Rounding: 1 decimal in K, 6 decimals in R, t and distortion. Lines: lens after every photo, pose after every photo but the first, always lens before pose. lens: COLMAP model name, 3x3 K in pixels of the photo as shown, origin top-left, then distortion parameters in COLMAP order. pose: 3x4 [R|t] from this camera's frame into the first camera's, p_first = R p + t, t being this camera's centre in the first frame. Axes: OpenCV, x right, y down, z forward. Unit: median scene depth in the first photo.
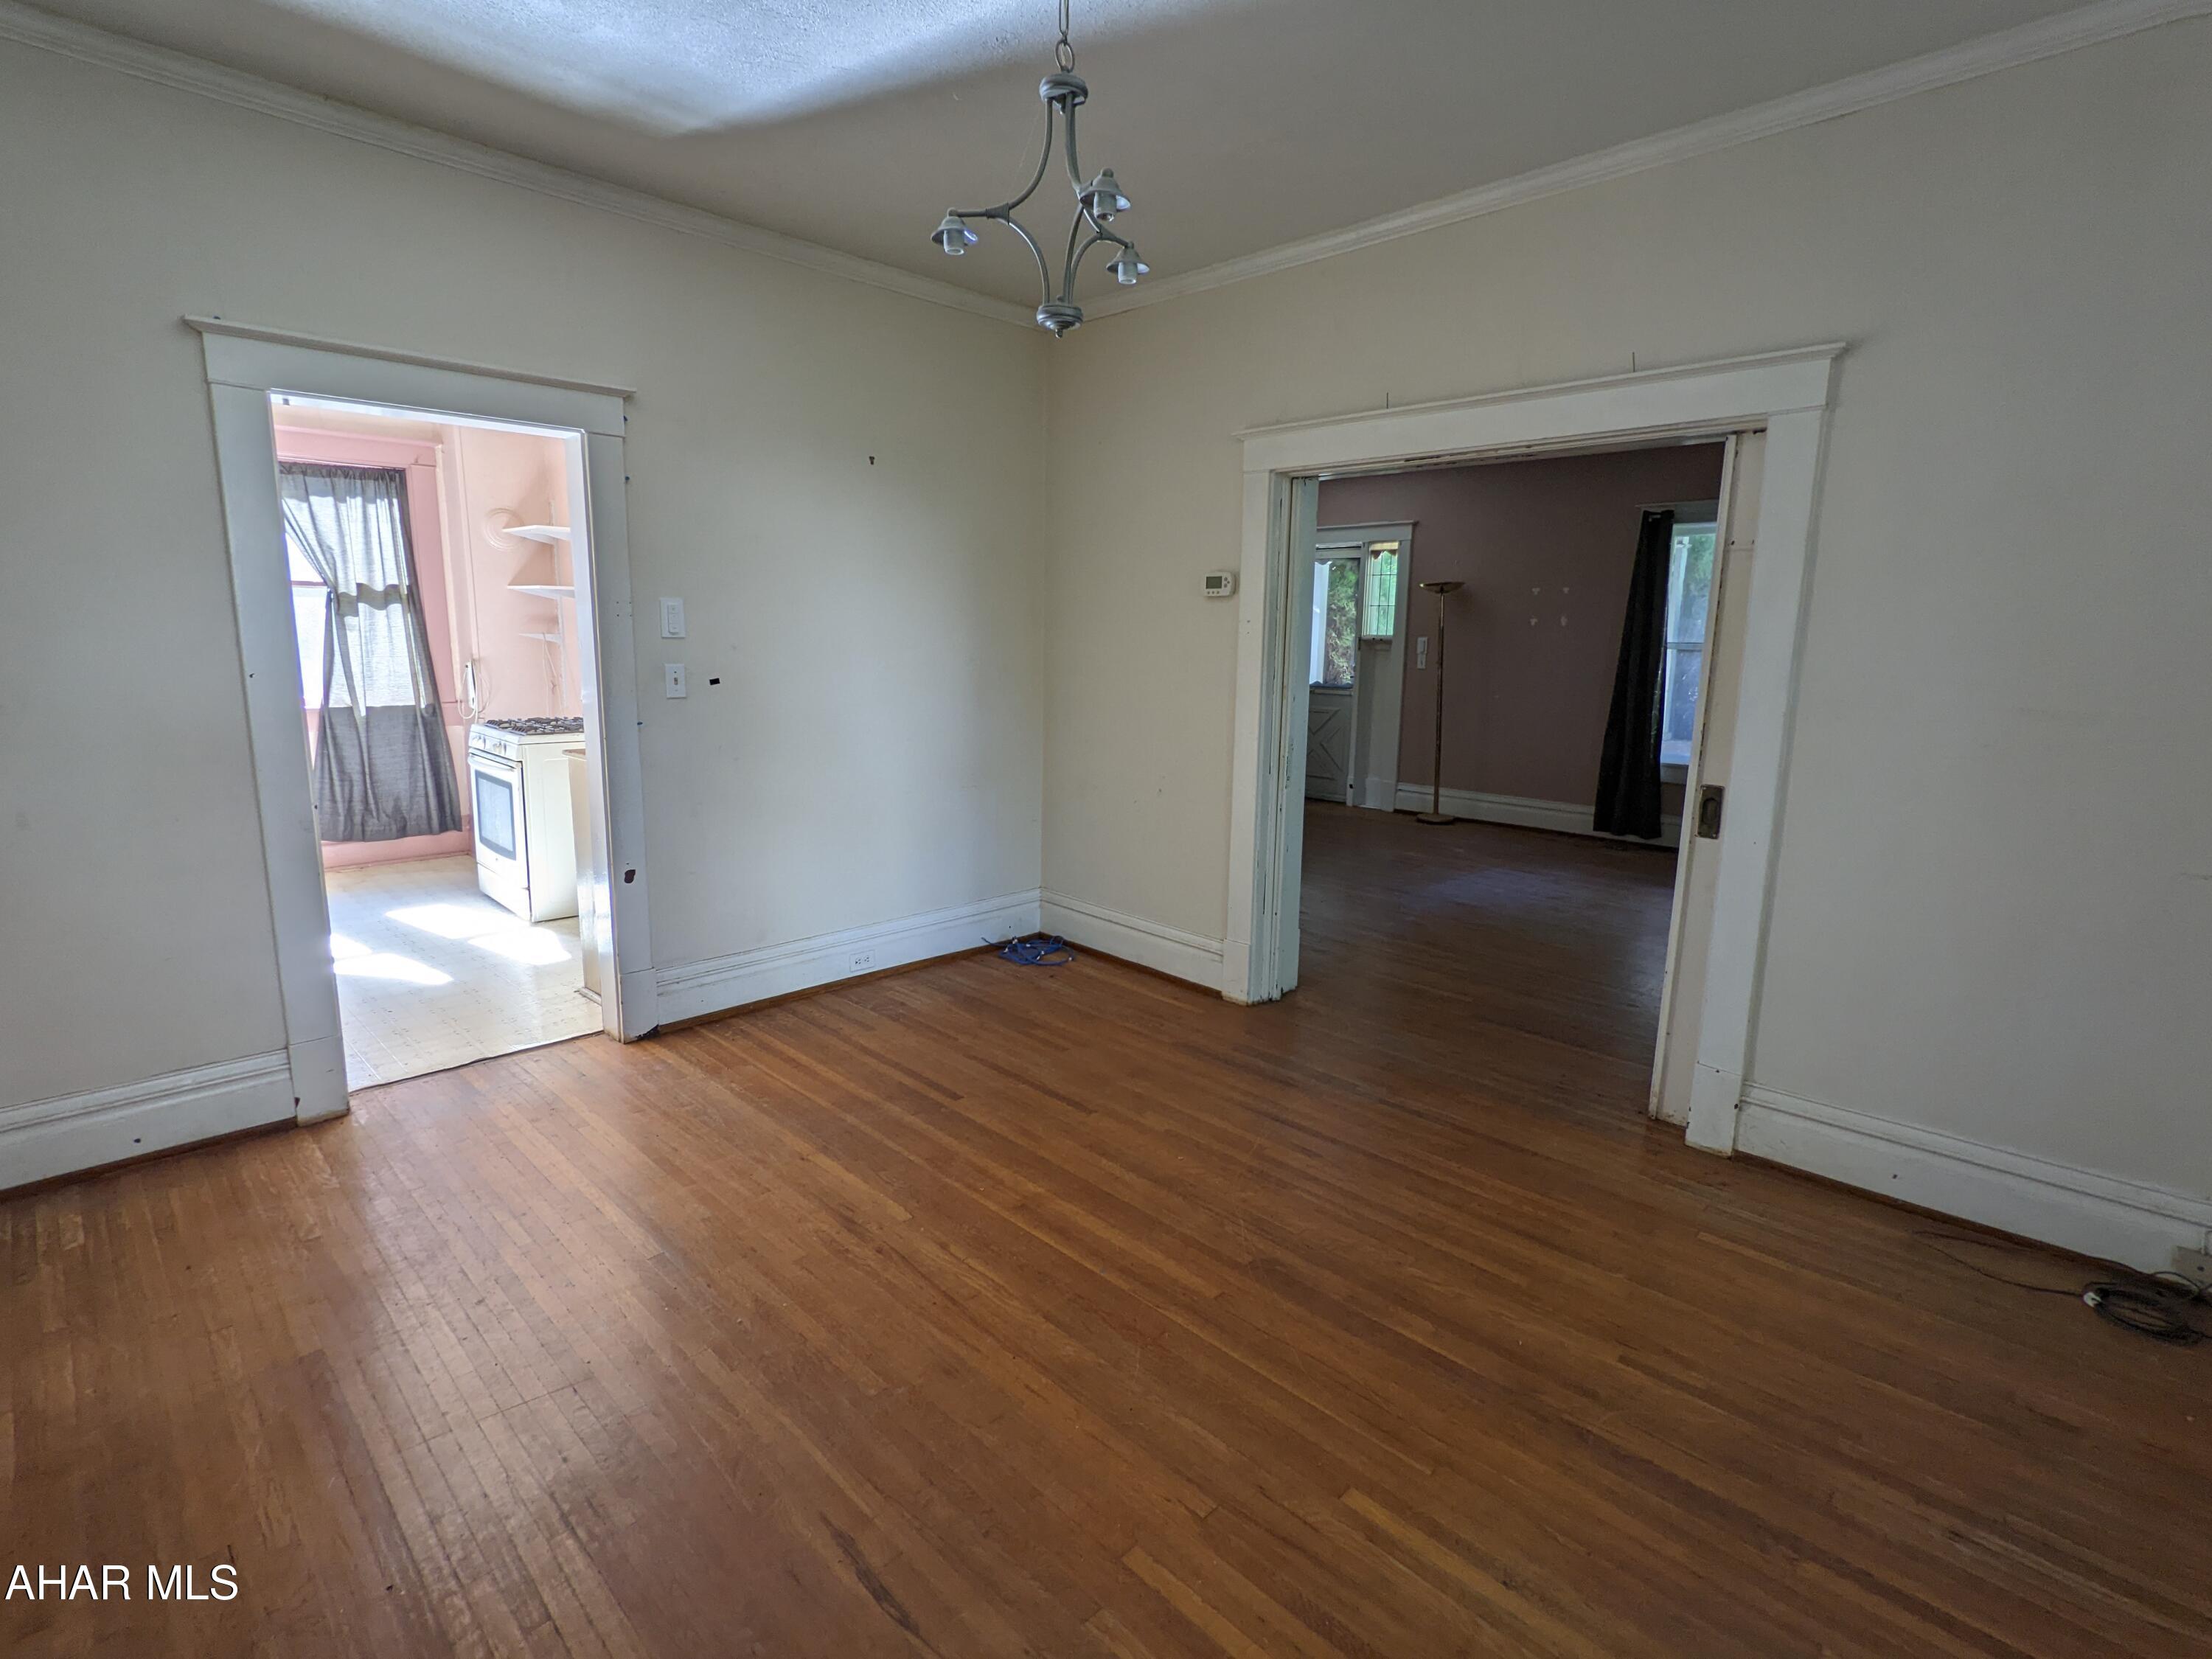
lens RADIAL K [[1073.0, 0, 1104.7], [0, 1073.0, 827.8], [0, 0, 1]] dist [0.008532, -0.001498]
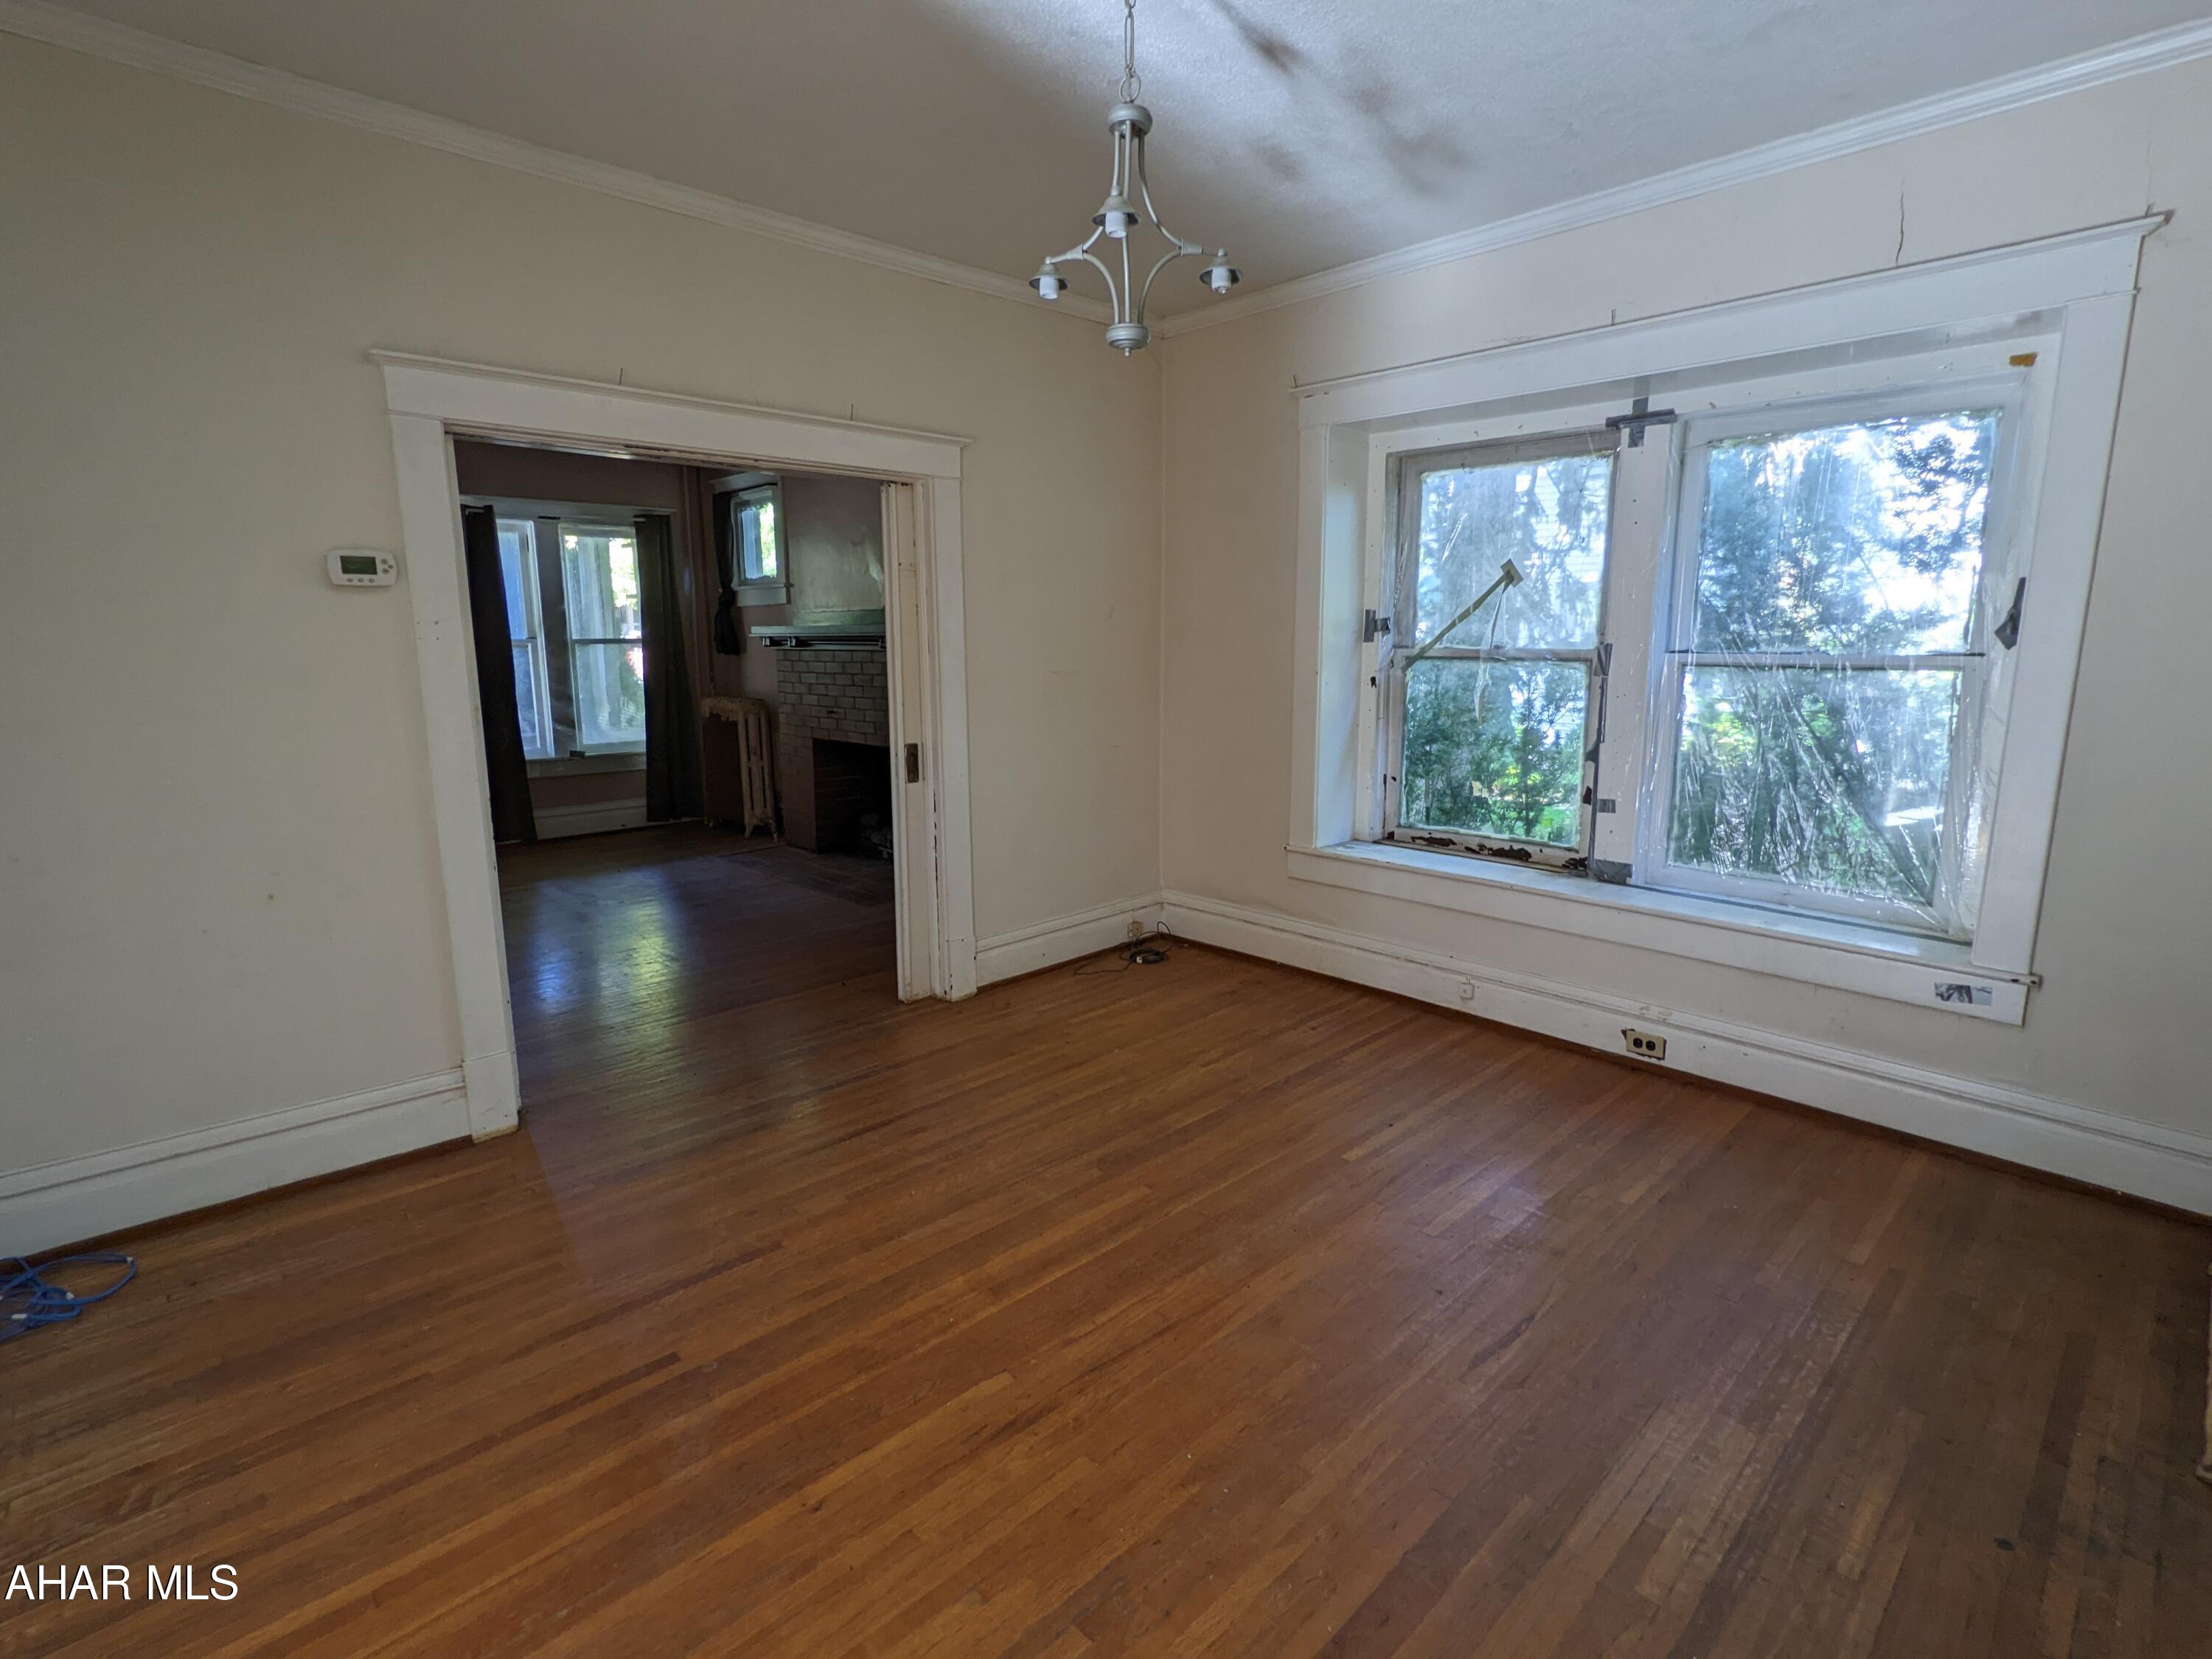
lens RADIAL K [[1073.0, 0, 1104.7], [0, 1073.0, 821.2], [0, 0, 1]] dist [0.008532, -0.001498]
pose [[0.023671, -0.191553, 0.981197, -0.784456], [0.183698, 0.965594, 0.184076, -0.150863], [-0.982698, 0.175886, 0.058045, 0.712946]]
